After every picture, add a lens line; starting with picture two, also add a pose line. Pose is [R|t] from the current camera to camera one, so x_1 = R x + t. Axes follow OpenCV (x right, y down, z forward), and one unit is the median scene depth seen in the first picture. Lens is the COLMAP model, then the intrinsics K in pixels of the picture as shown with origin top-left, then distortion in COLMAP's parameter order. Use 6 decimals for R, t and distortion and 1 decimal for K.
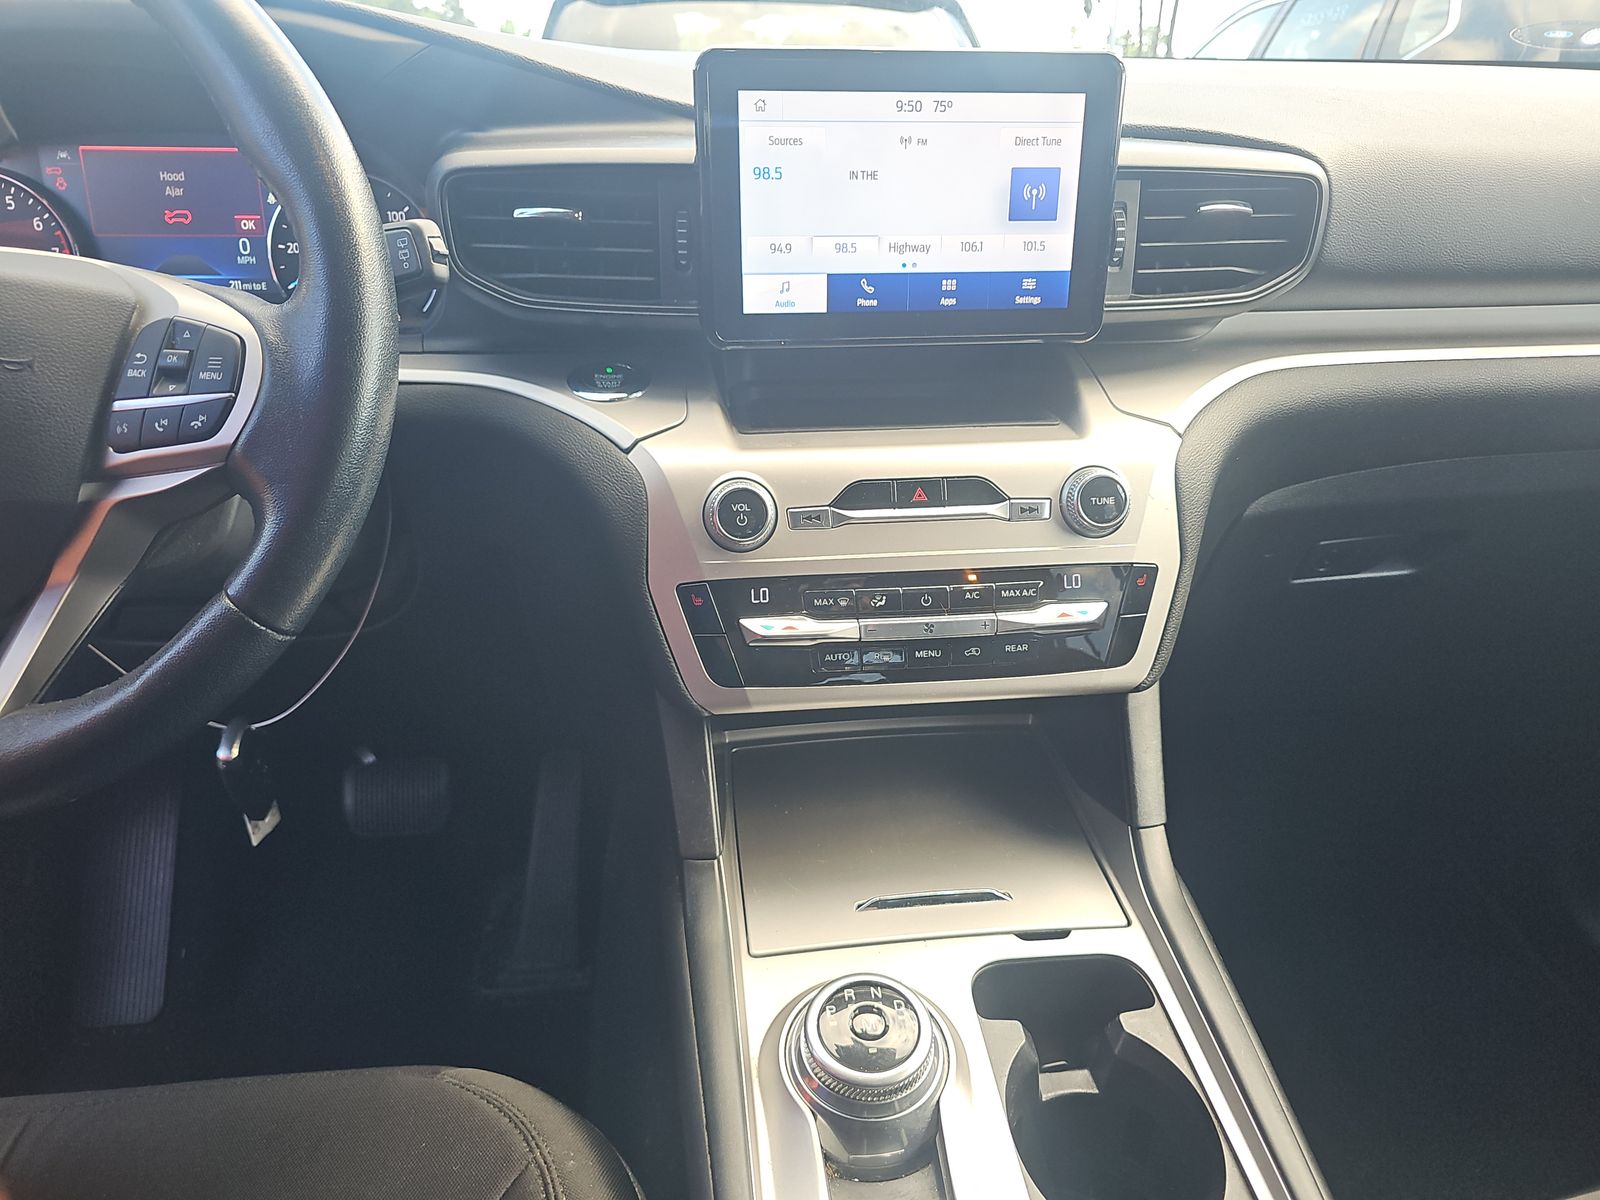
lens RADIAL K [[1081.1, 0, 801.6], [0, 1081.1, 555.7], [0, 0, 1]] dist [0.064351, -0.080624]
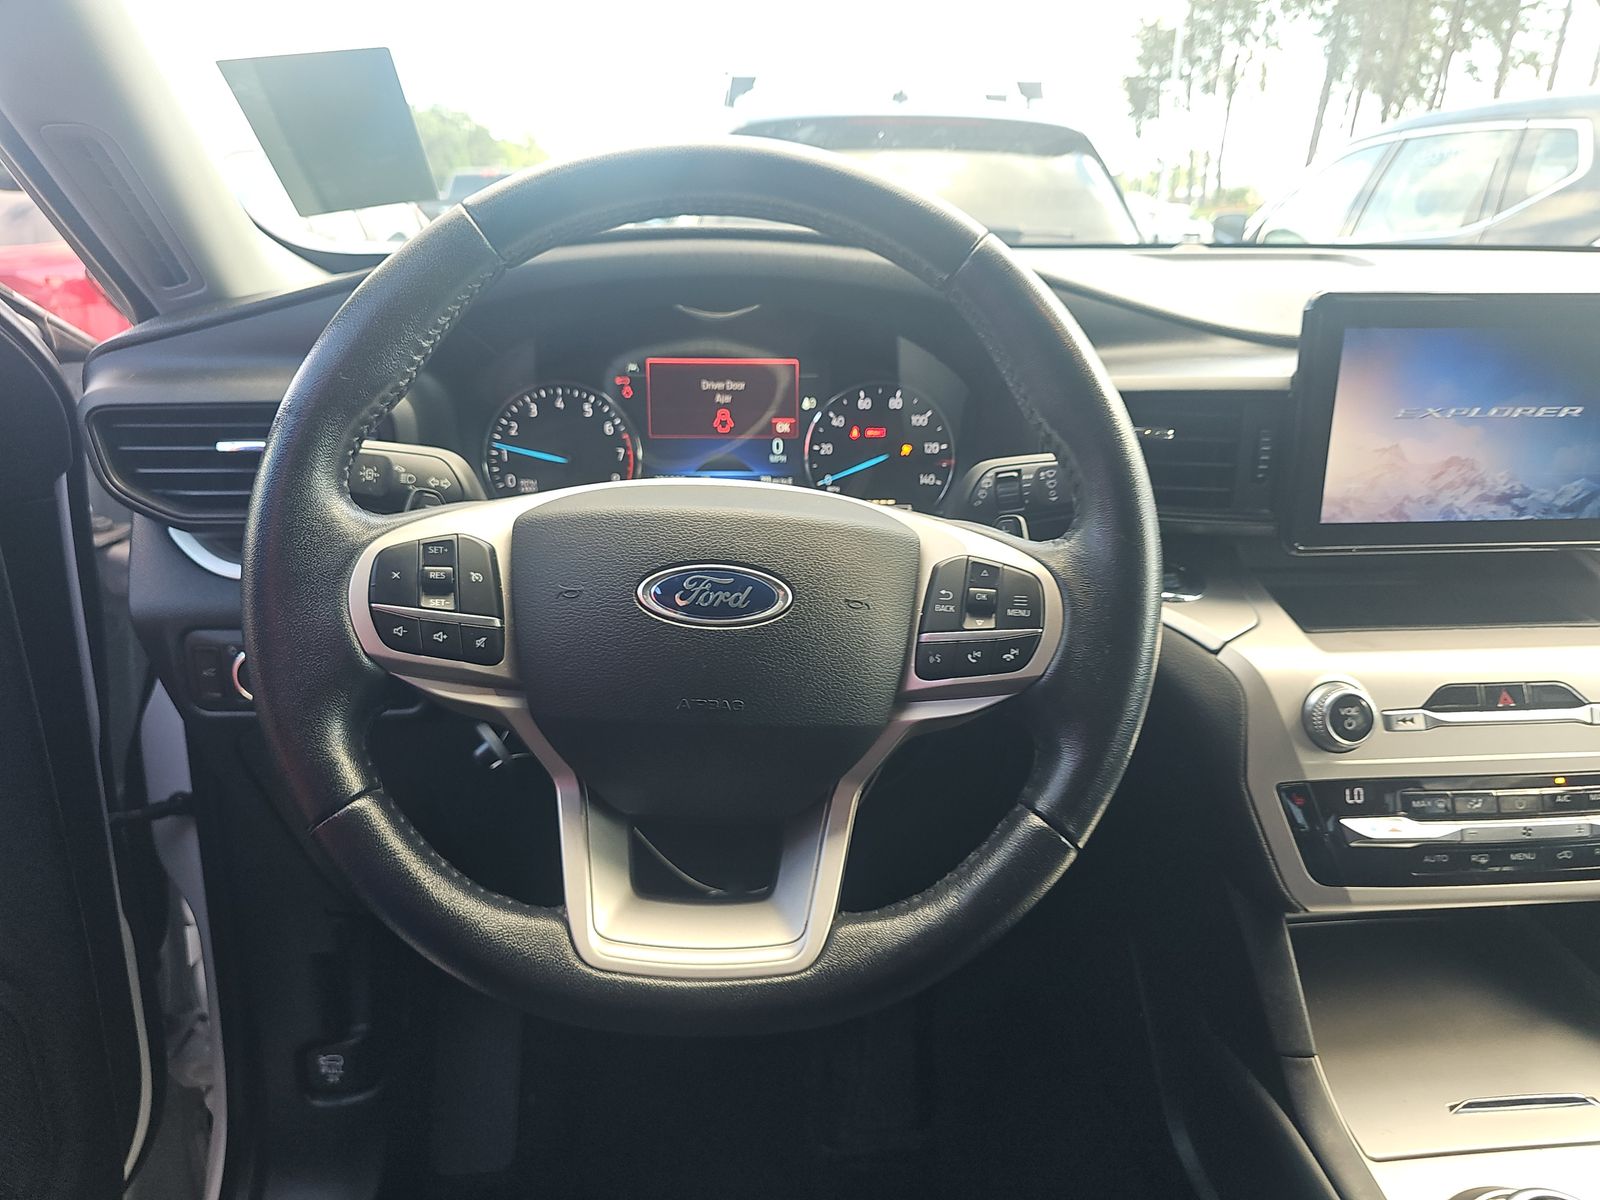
lens RADIAL K [[1081.1, 0, 801.6], [0, 1081.1, 555.7], [0, 0, 1]] dist [0.064351, -0.080624]
pose [[0.998855, 0.010402, -0.046701, -0.517999], [-0.014881, 0.995213, -0.096595, -0.081950], [0.045472, 0.097179, 0.994228, -0.083712]]
